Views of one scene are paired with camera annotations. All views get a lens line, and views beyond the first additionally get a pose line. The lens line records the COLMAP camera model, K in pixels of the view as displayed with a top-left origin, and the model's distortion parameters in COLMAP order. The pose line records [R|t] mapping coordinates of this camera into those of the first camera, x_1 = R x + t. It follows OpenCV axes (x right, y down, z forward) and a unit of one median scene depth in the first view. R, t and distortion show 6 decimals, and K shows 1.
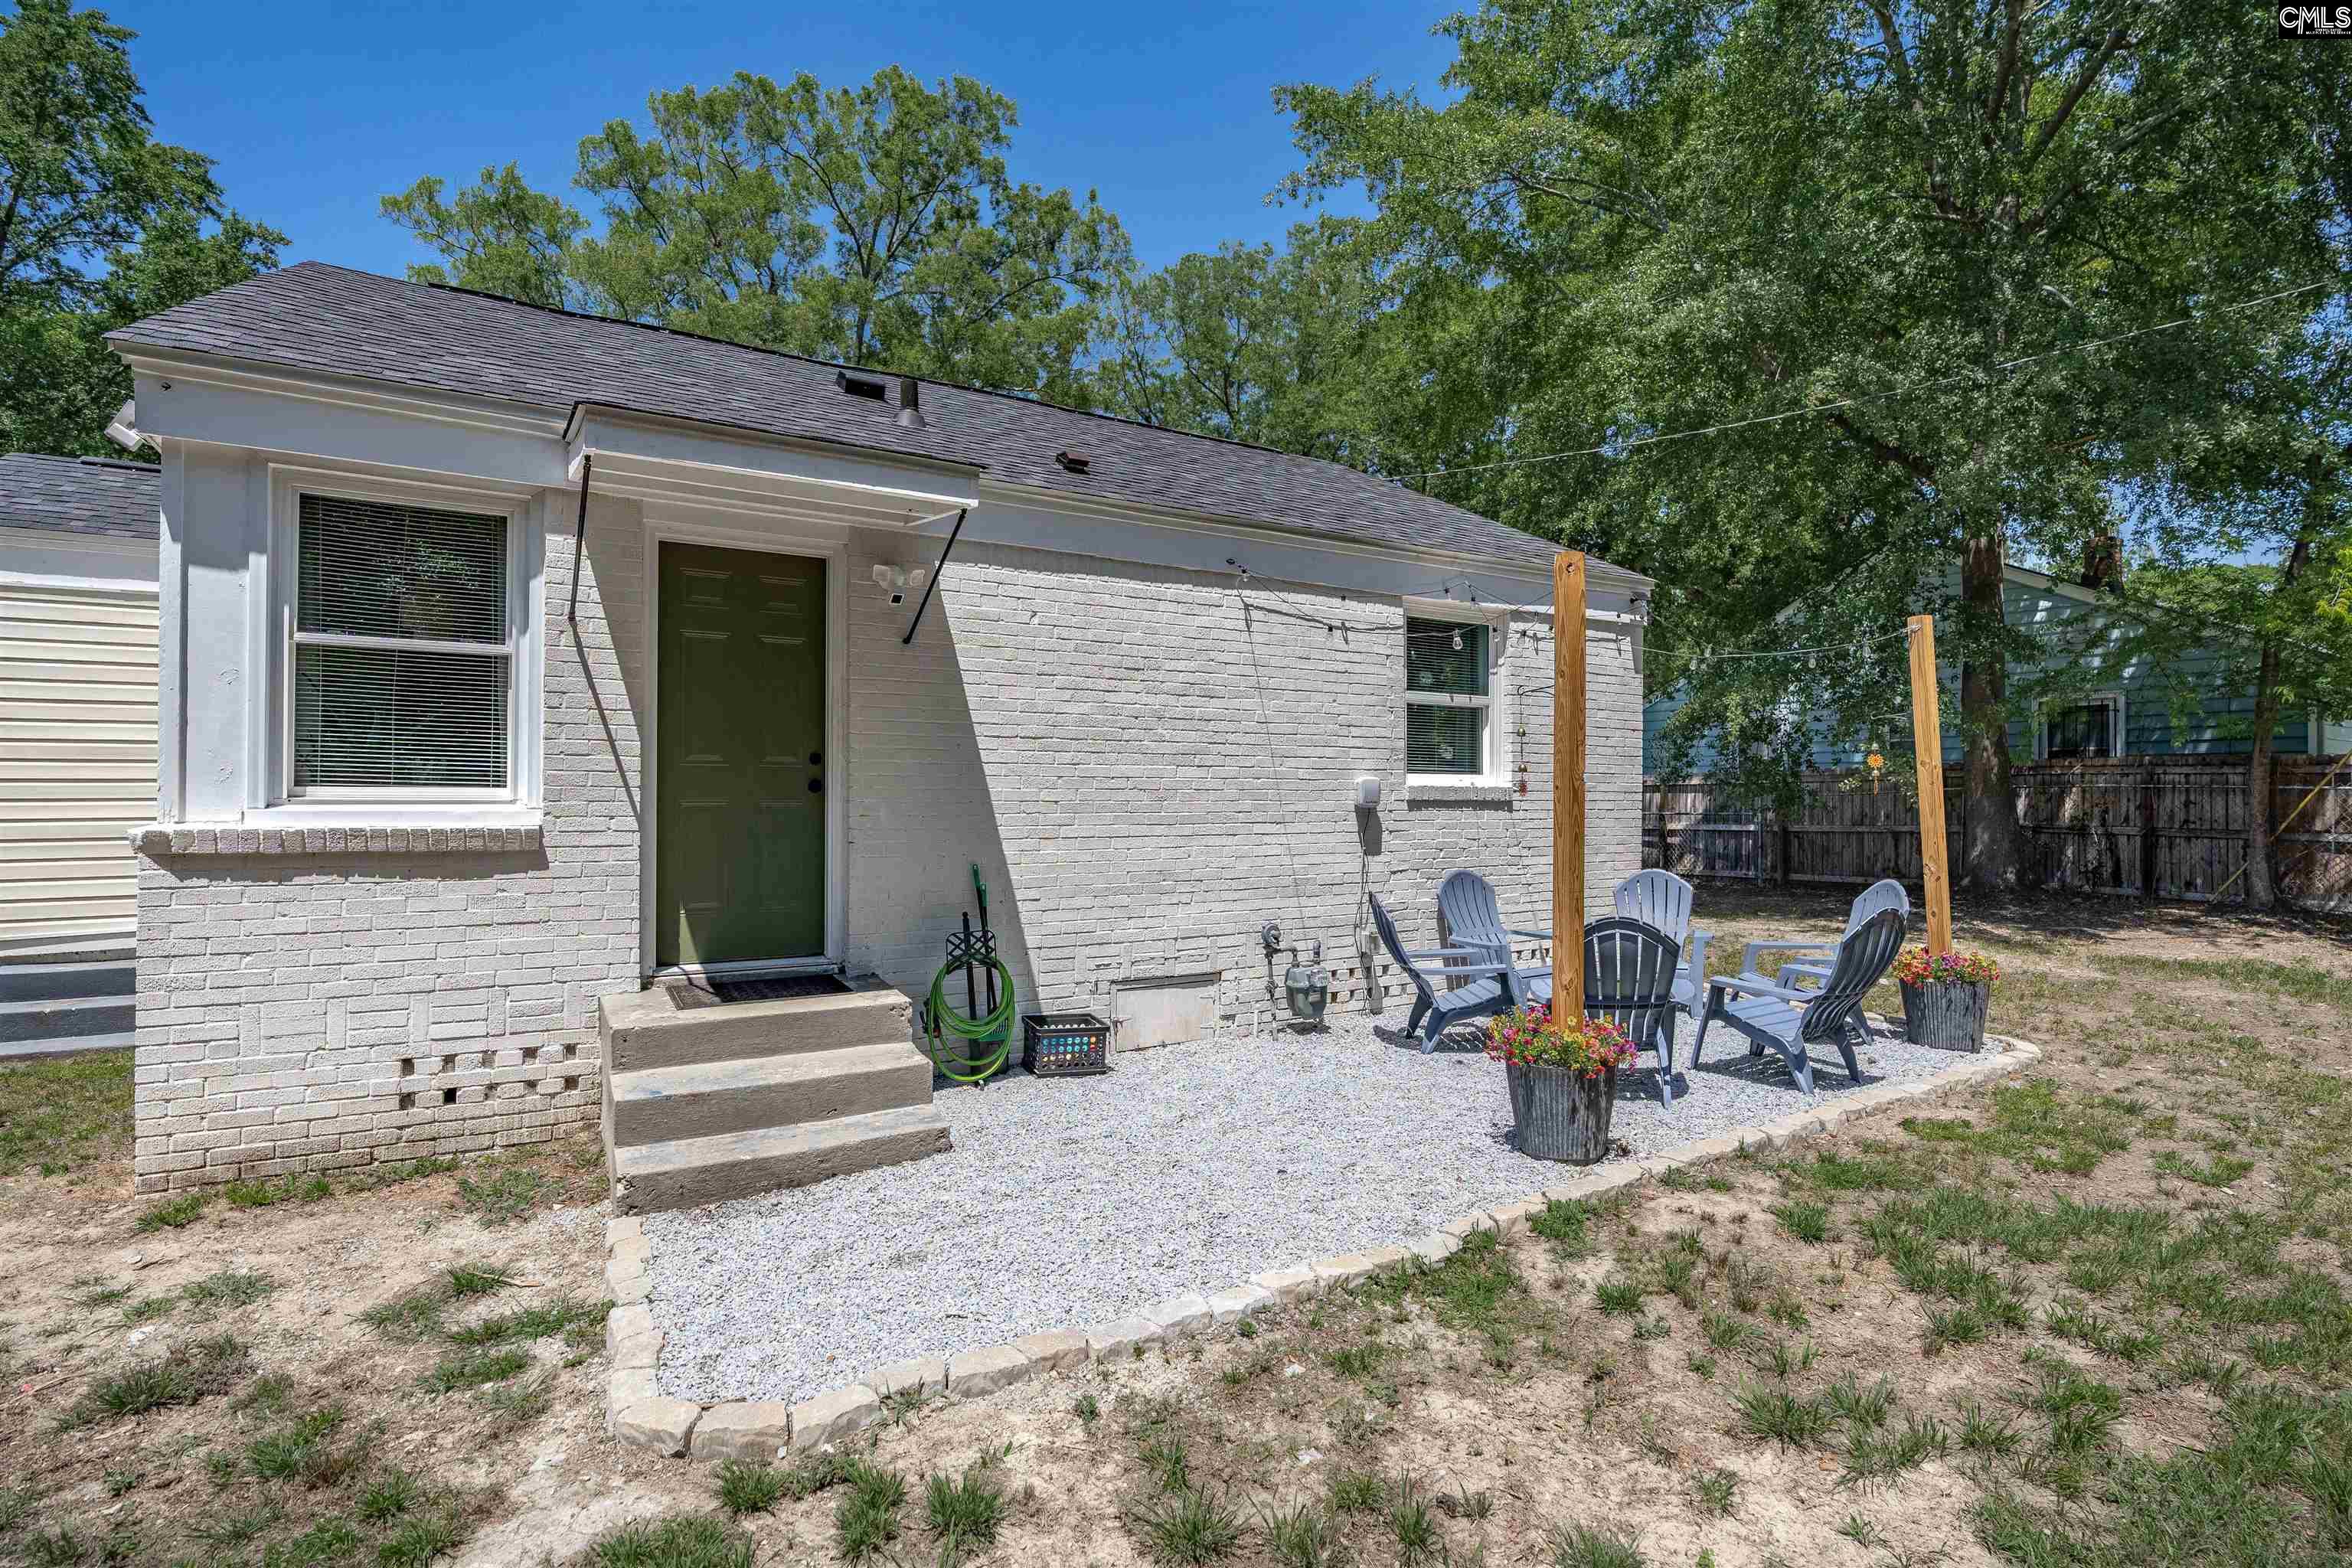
lens RADIAL K [[1107.3, 0, 1173.7], [0, 1107.3, 790.7], [0, 0, 1]] dist [-0.044105, 0.000881]
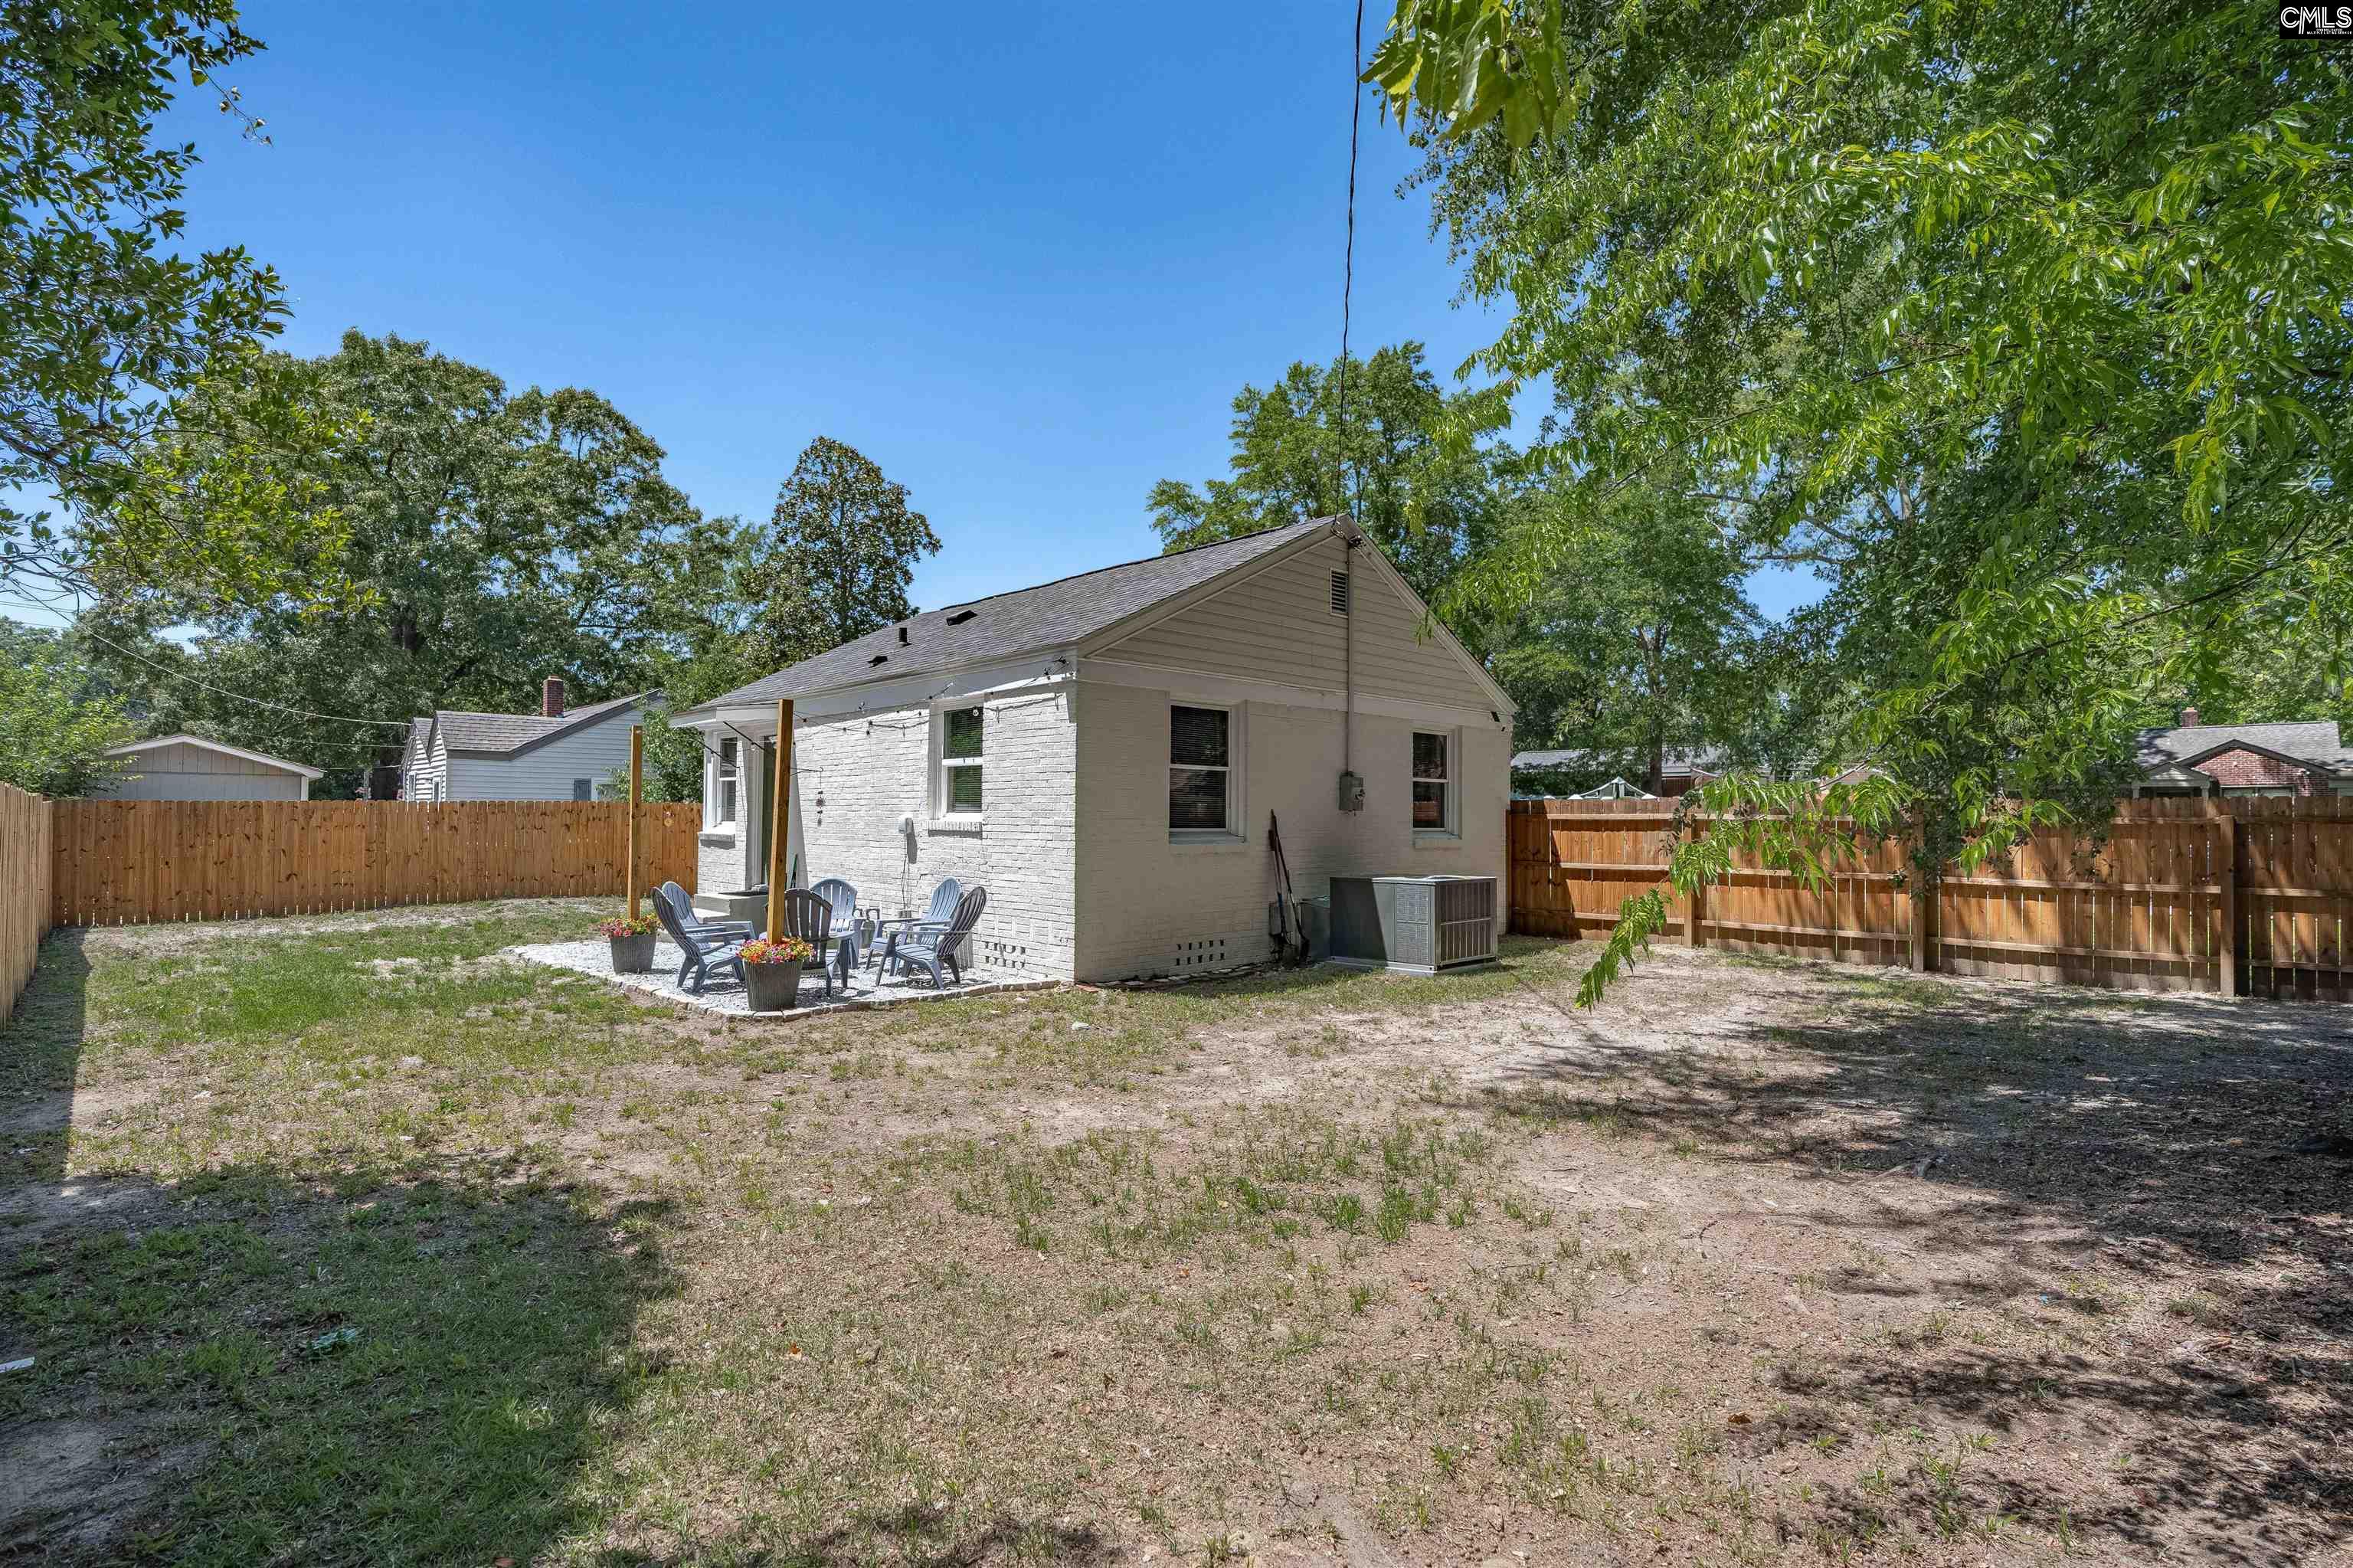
lens RADIAL K [[1107.8, 0, 1174.2], [0, 1107.8, 790.7], [0, 0, 1]] dist [-0.044105, 0.000881]
pose [[0.224969, -0.023254, -0.974088, 1.740158], [-0.001412, 0.999706, -0.024191, -0.008859], [0.974365, 0.006818, 0.224870, 0.935805]]
